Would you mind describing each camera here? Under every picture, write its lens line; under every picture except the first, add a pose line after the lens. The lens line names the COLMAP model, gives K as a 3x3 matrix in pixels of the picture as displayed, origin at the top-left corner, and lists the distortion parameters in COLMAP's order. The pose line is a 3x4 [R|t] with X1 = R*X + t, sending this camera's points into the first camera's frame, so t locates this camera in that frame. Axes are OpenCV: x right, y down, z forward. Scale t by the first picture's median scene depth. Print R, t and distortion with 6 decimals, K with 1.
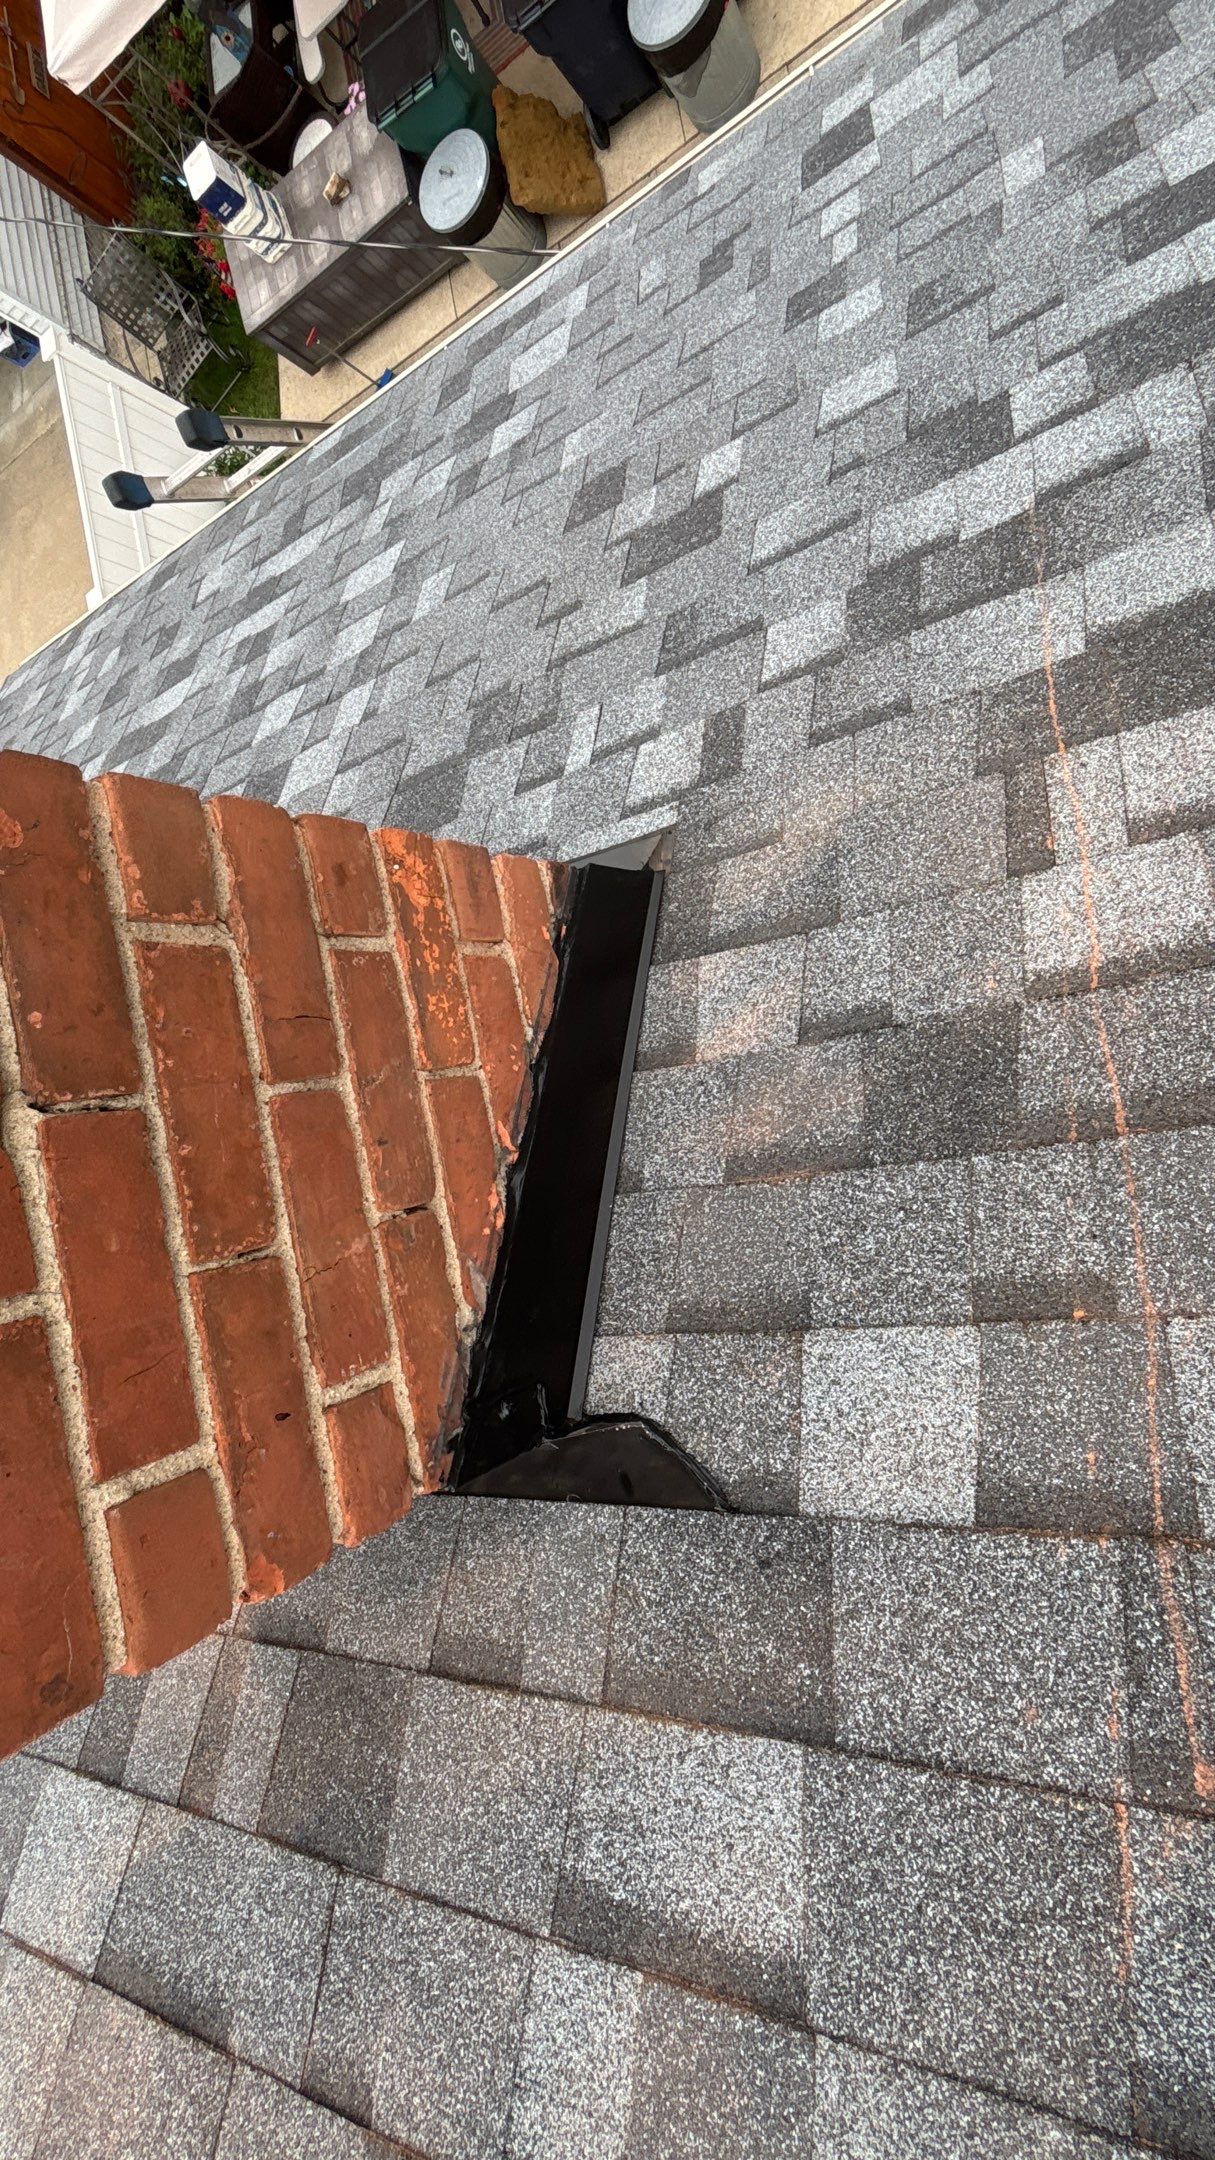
lens RADIAL K [[1004.8, 0, 602.6], [0, 1004.8, 1084.5], [0, 0, 1]] dist [-0.003917, 0.004088]
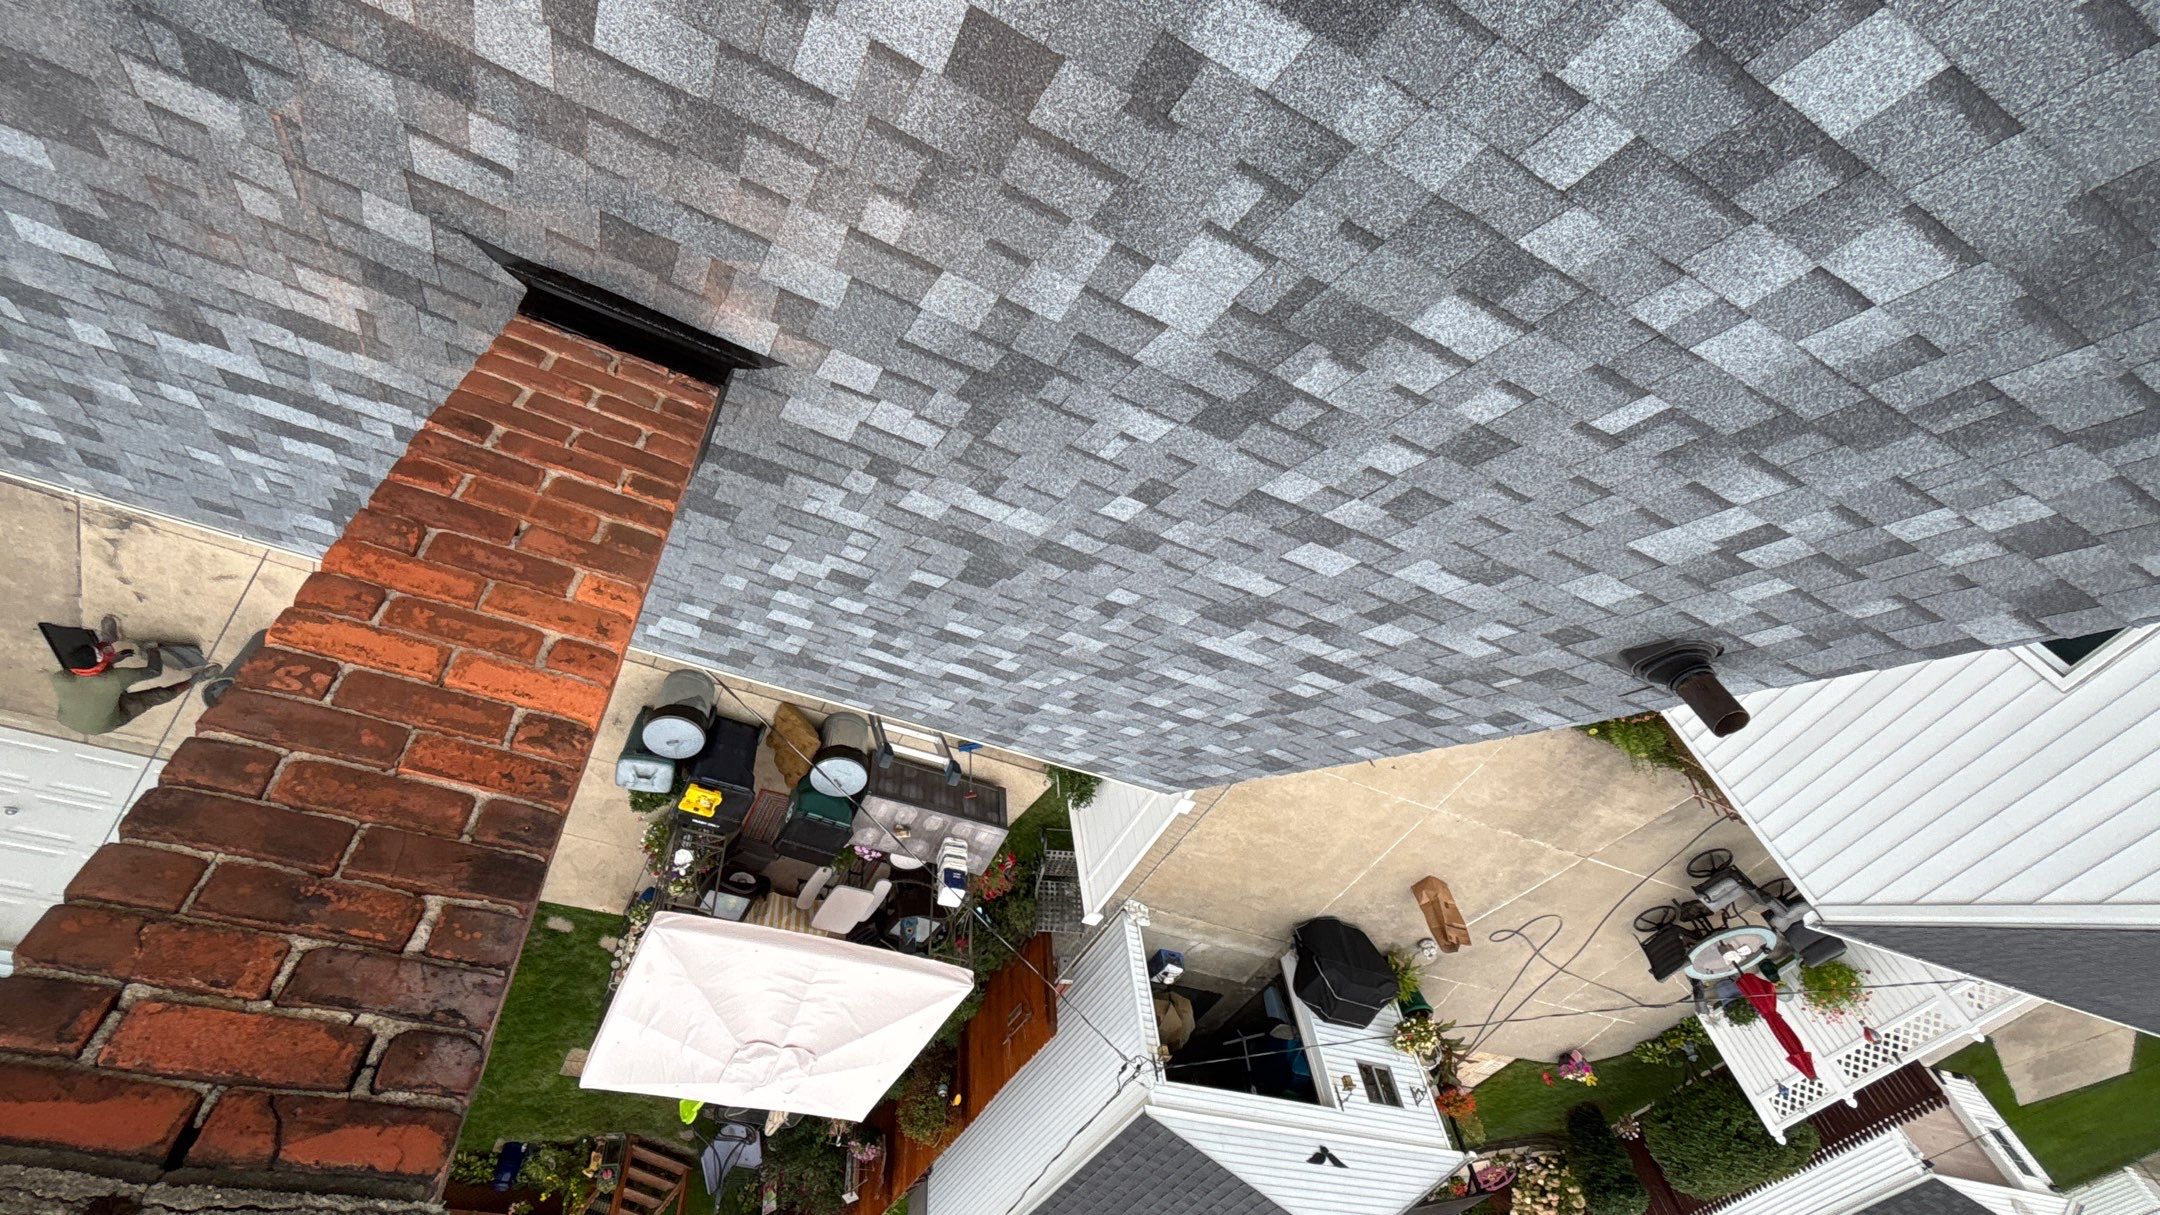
lens RADIAL K [[1014.2, 0, 1080.0], [0, 1014.2, 607.5], [0, 0, 1]] dist [-0.003786, 0.000484]
pose [[-0.693961, -0.719935, 0.010571, -0.245128], [0.619923, -0.604896, -0.499796, 0.301576], [0.366215, -0.340285, 0.866079, -0.149465]]
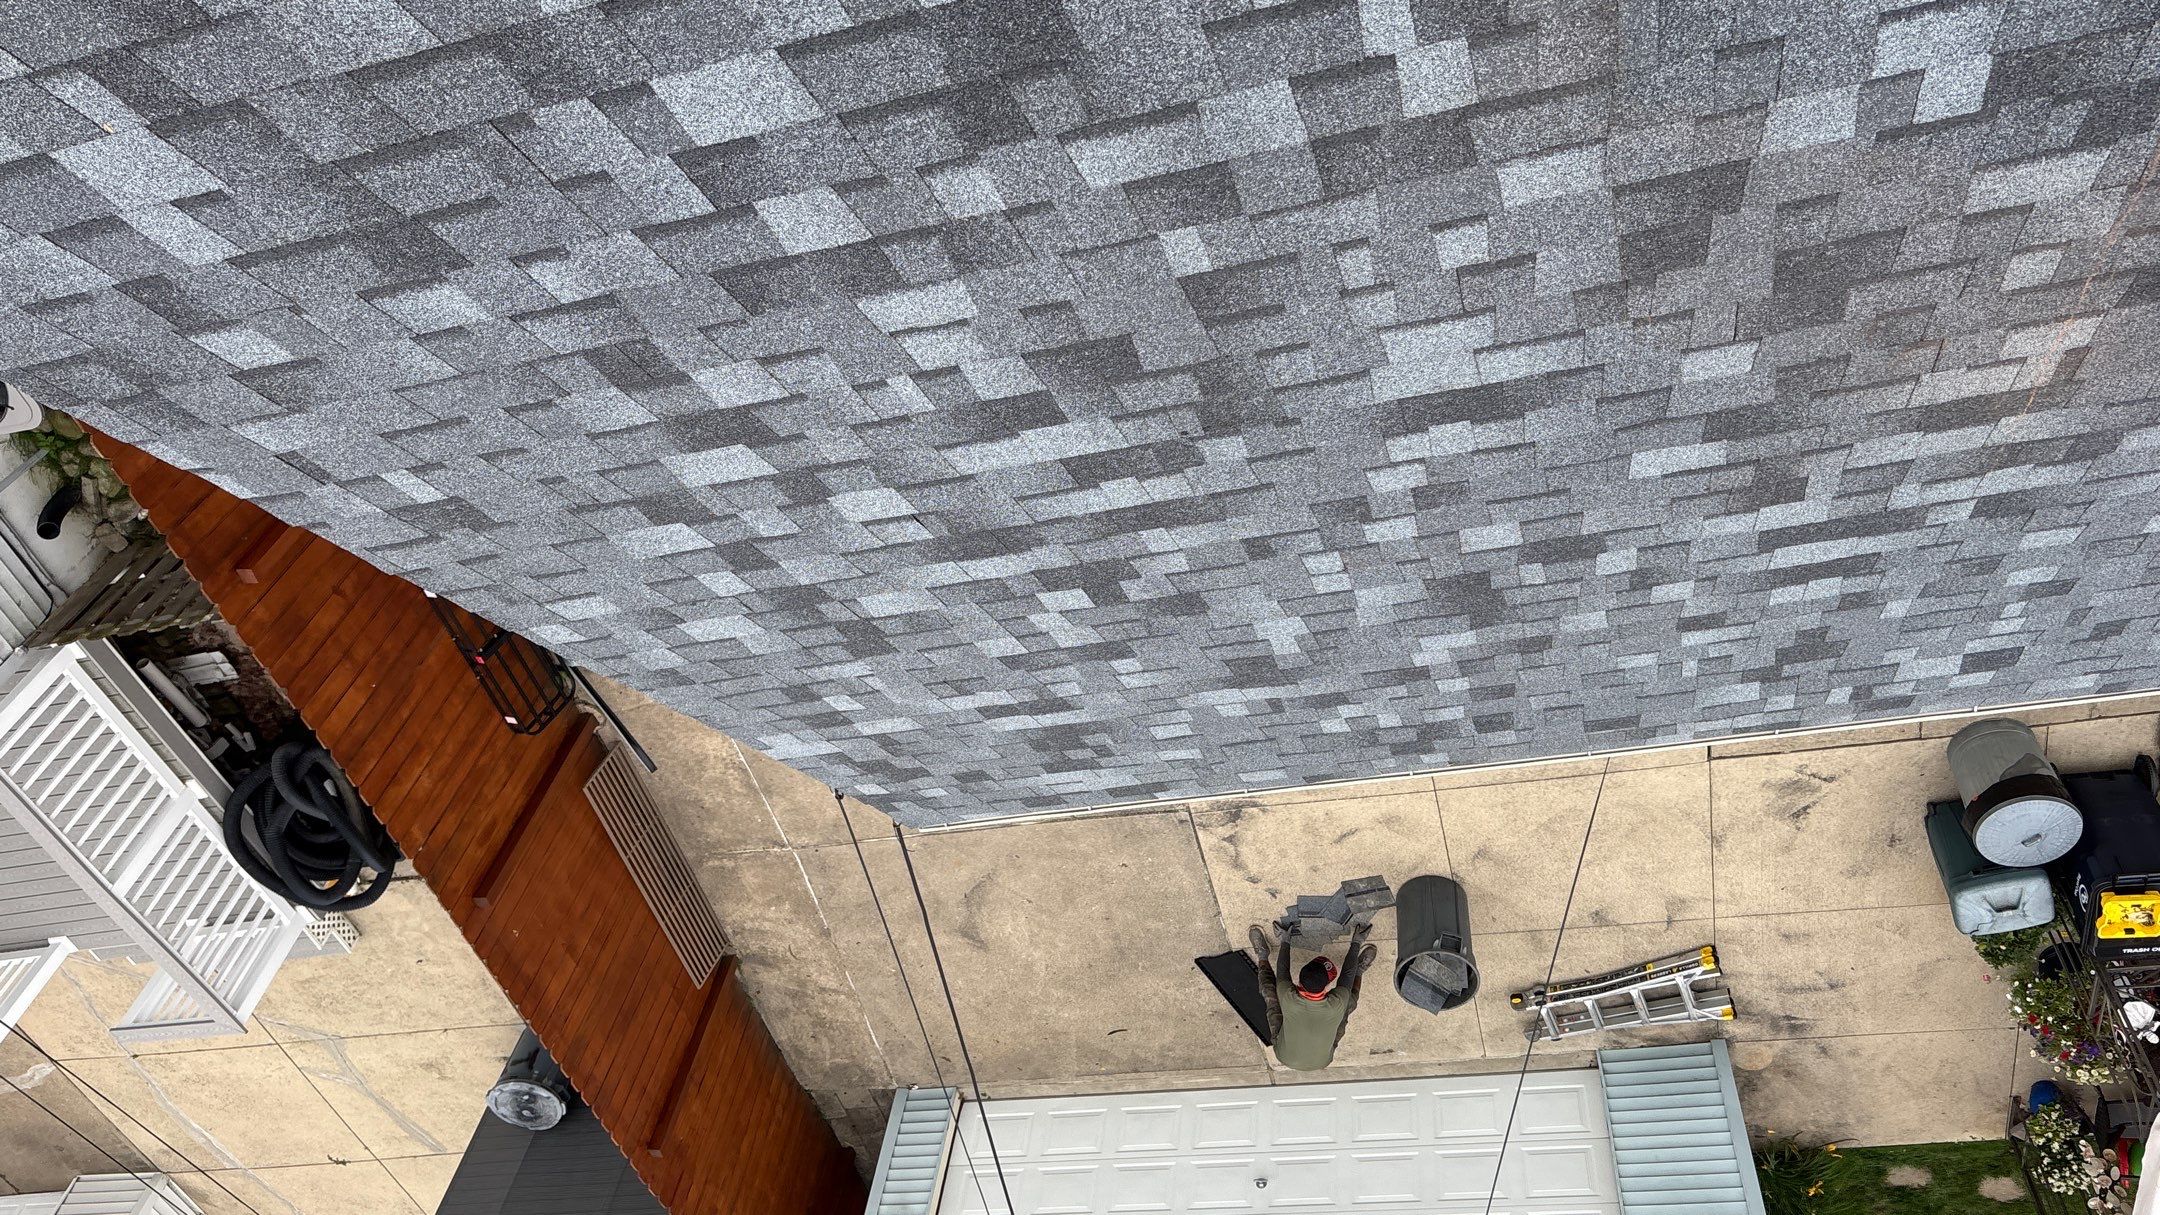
lens RADIAL K [[1631.8, 0, 1080.2], [0, 1631.8, 618.8], [0, 0, 1]] dist [0.111732, -0.150815]
pose [[-0.771450, -0.359379, 0.525082, 0.002654], [-0.110430, -0.737082, -0.666720, 0.283487], [0.626634, -0.572326, 0.528936, -0.350769]]
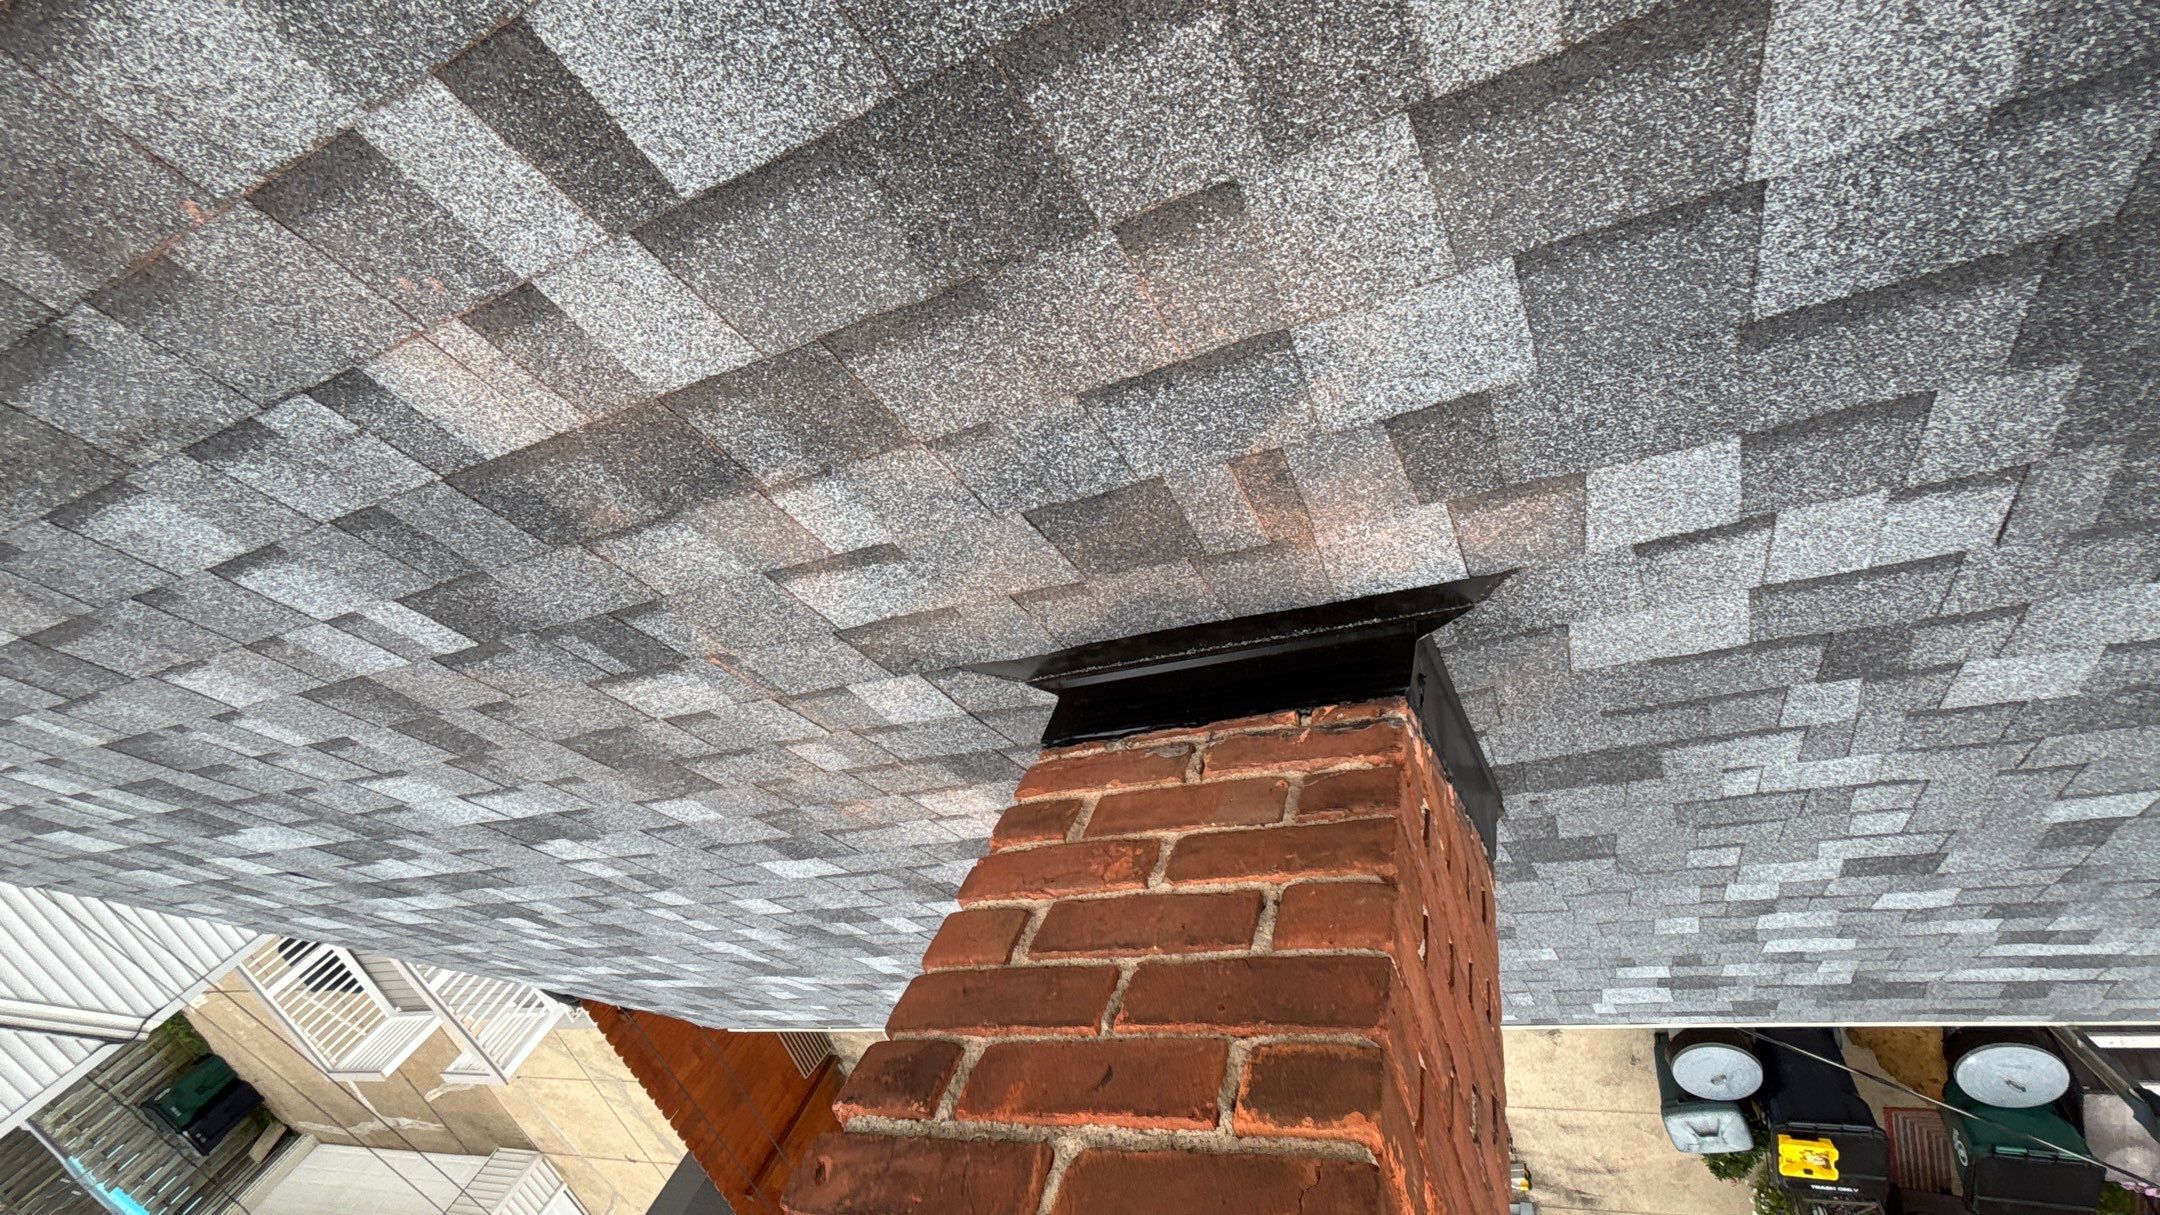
lens RADIAL K [[1002.8, 0, 1067.3], [0, 1002.8, 591.9], [0, 0, 1]] dist [-0.006818, 0.000015]
pose [[-0.632966, -0.249593, 0.732842, -0.167421], [-0.213541, -0.853596, -0.475158, 0.178372], [0.744147, -0.457250, 0.486999, 0.051356]]
